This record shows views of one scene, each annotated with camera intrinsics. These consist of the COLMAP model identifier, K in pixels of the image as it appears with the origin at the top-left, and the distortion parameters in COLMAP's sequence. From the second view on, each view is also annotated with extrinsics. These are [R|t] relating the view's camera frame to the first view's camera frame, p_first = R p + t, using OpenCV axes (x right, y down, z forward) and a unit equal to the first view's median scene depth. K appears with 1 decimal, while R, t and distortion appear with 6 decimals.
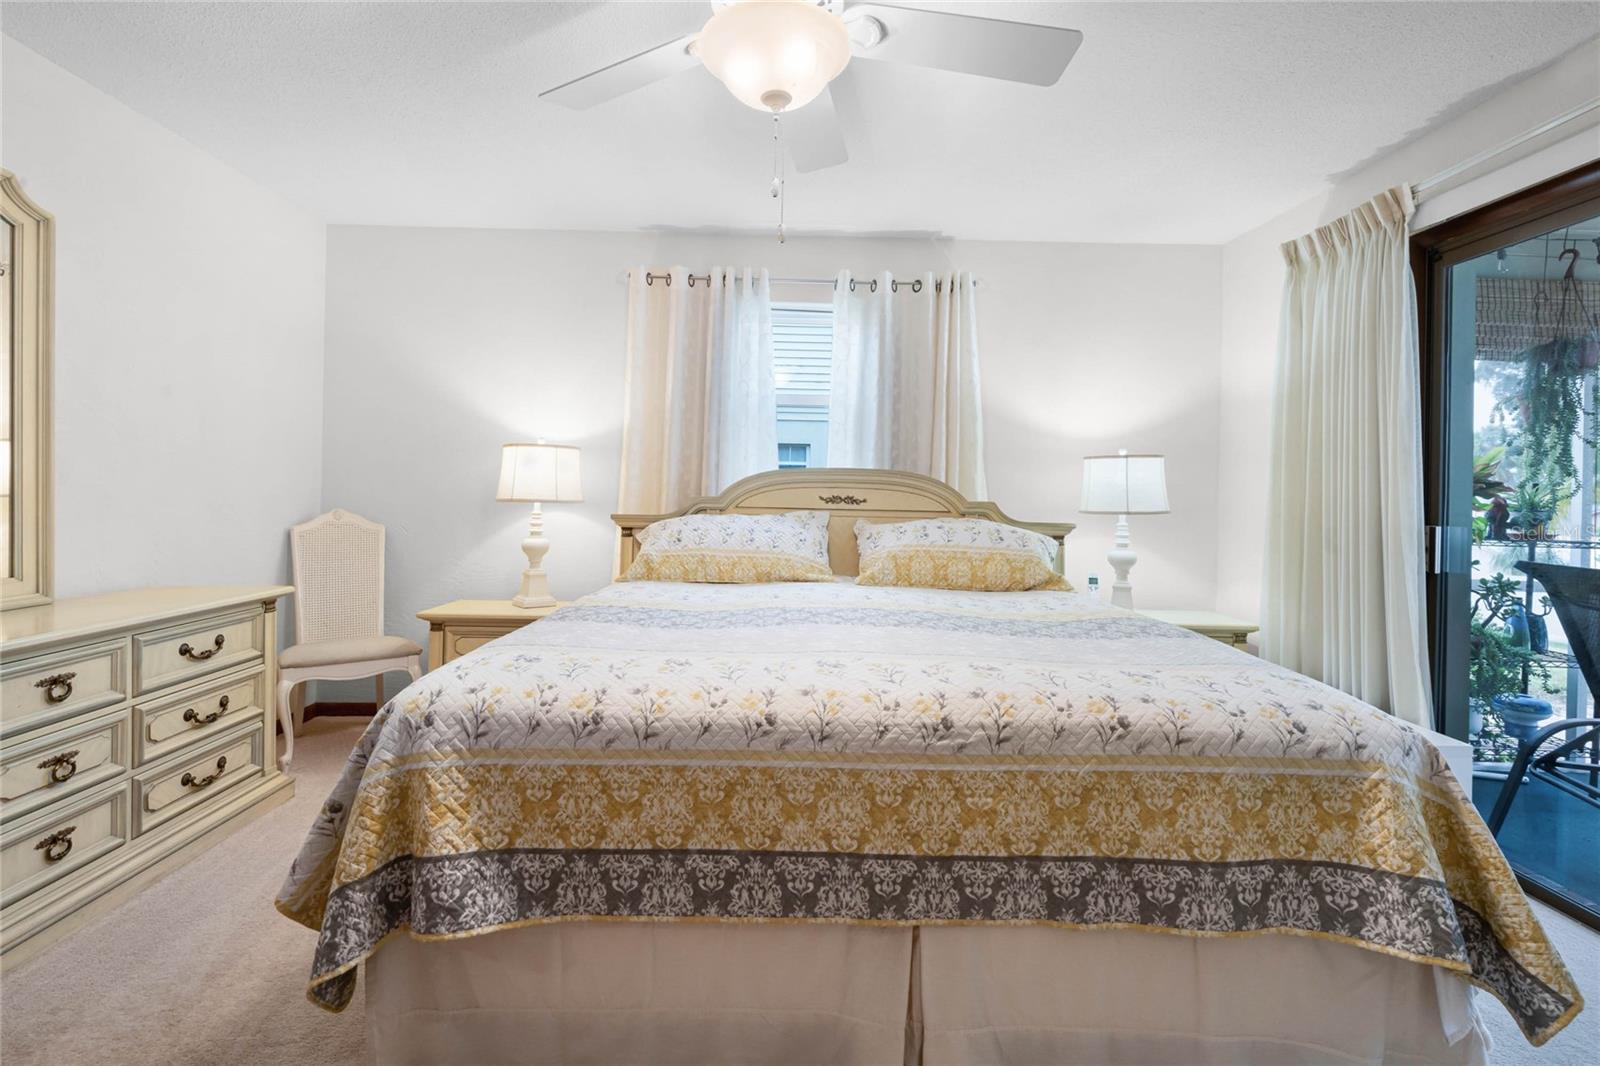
lens RADIAL K [[748.5, 0, 799.1], [0, 748.5, 485.8], [0, 0, 1]] dist [0.000134, 0.000398]
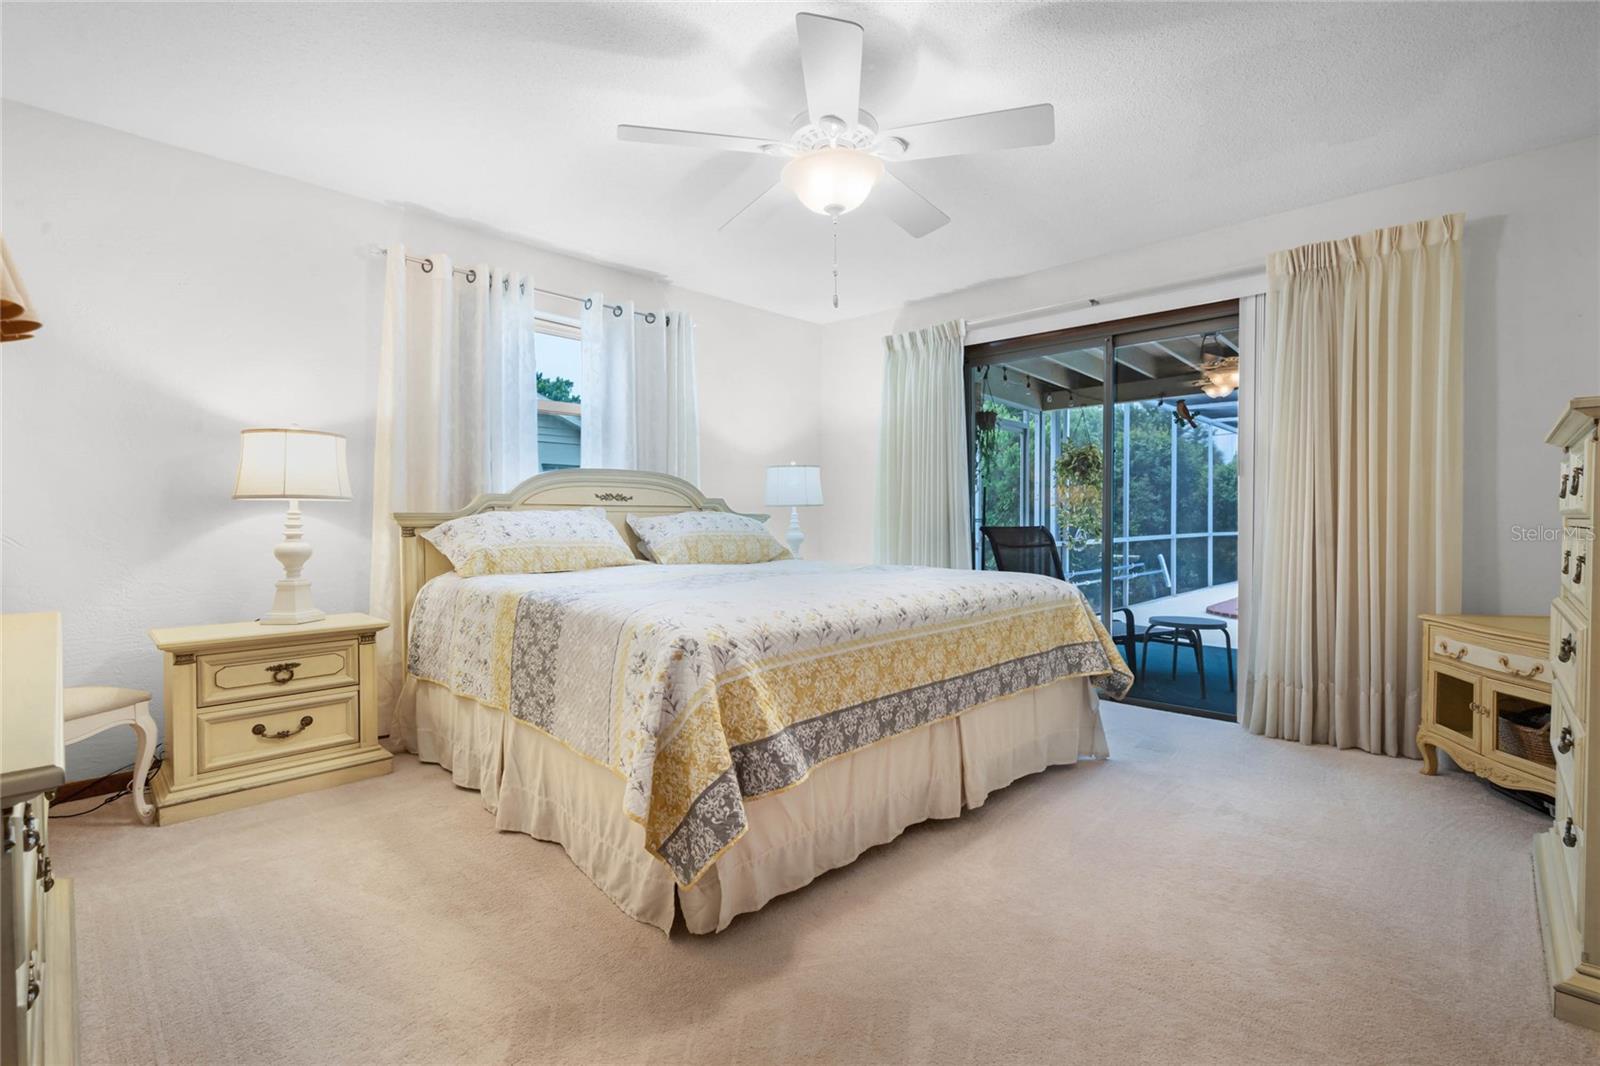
lens RADIAL K [[719.5, 0, 806.6], [0, 719.5, 516.6], [0, 0, 1]] dist [-0.002400, 0.000140]
pose [[0.709109, -0.020309, 0.704806, -1.276048], [0.007787, 0.999750, 0.020974, 0.069862], [-0.705056, -0.009384, 0.709090, 0.036984]]
